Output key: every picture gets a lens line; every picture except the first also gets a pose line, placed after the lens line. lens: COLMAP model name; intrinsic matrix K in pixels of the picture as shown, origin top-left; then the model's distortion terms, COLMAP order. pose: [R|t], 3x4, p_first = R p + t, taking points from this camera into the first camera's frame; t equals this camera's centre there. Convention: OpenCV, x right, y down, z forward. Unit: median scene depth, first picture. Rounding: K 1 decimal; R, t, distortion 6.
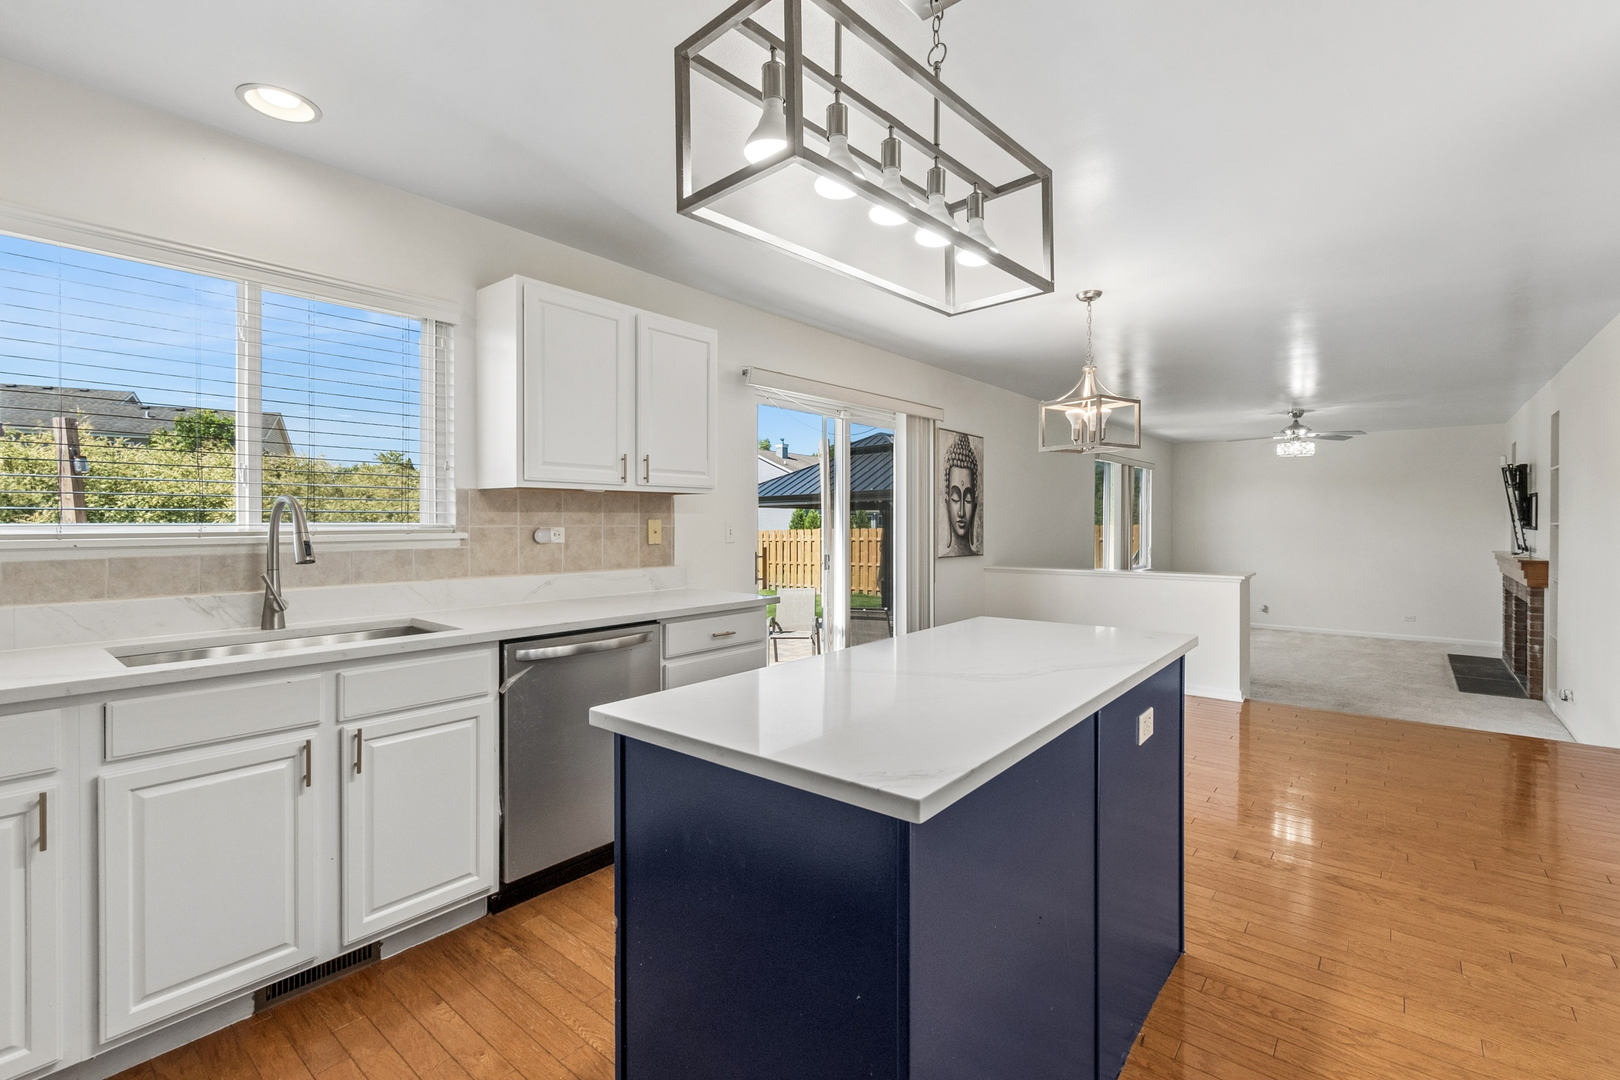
lens RADIAL K [[716.3, 0, 804.4], [0, 716.3, 527.6], [0, 0, 1]] dist [0.001699, -0.000099]
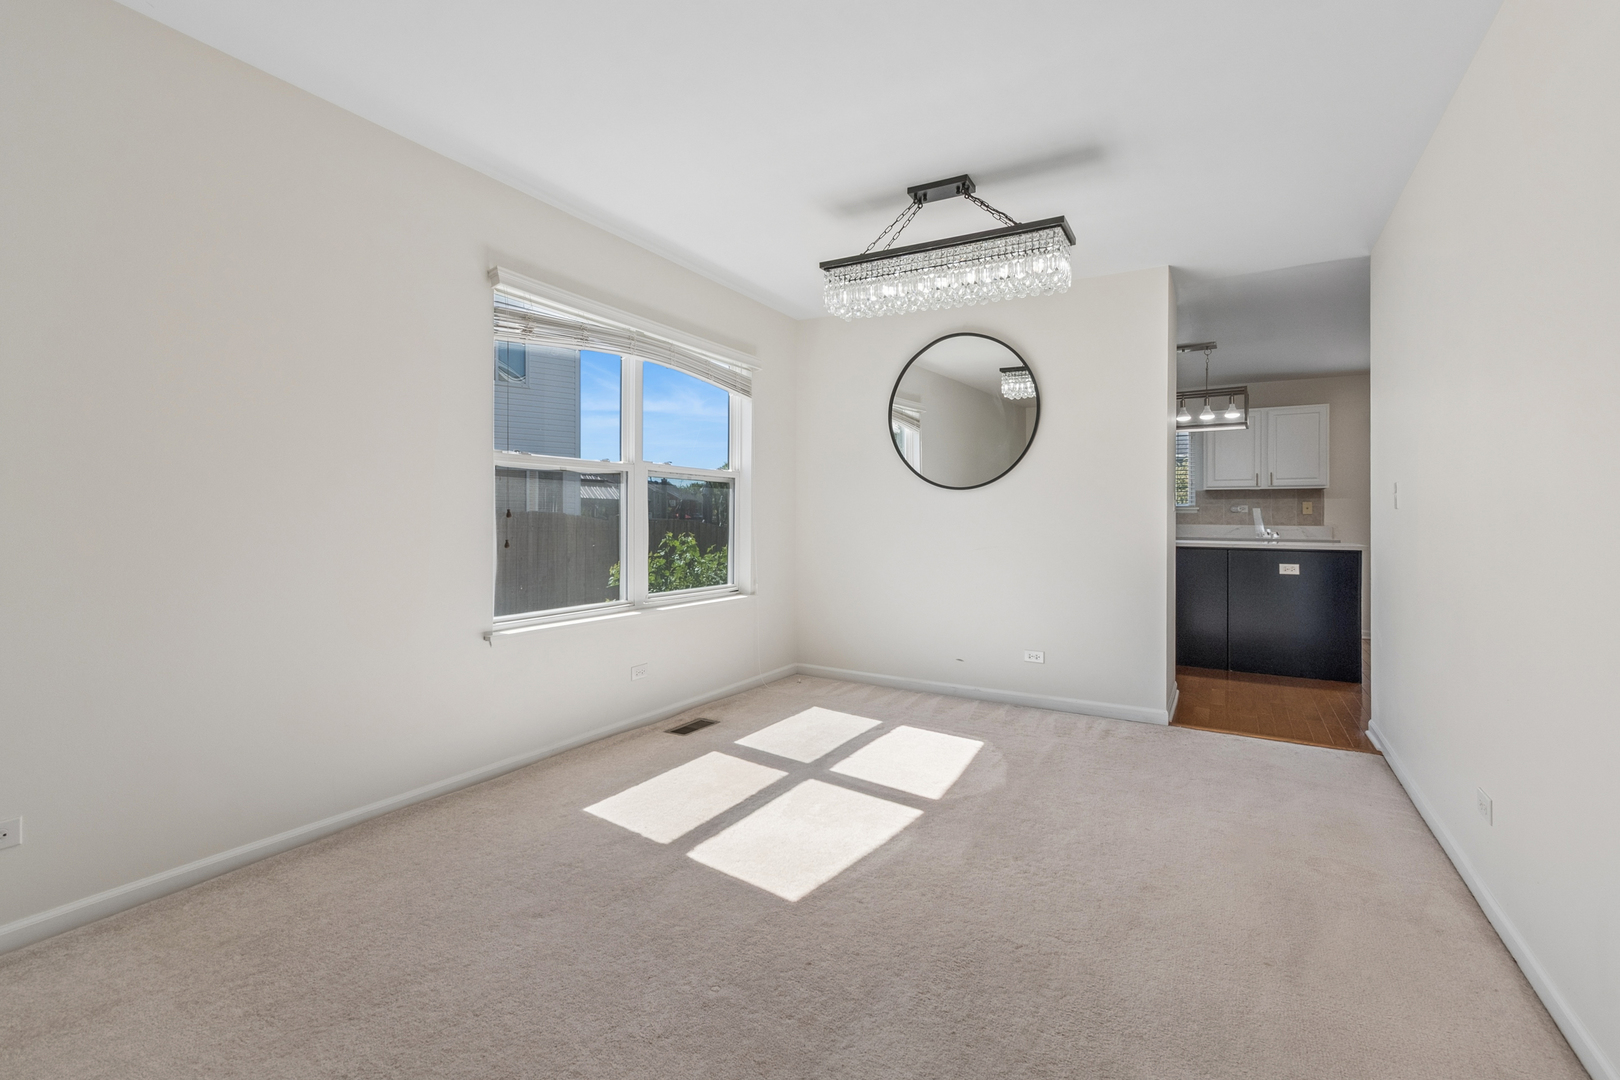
lens RADIAL K [[716.3, 0, 806.0], [0, 716.3, 532.9], [0, 0, 1]] dist [0.001699, -0.000099]
pose [[0.168439, 0.017282, -0.985561, 0.940092], [-0.019771, 0.999704, 0.014151, 0.045680], [0.985514, 0.017102, 0.168731, -0.438533]]
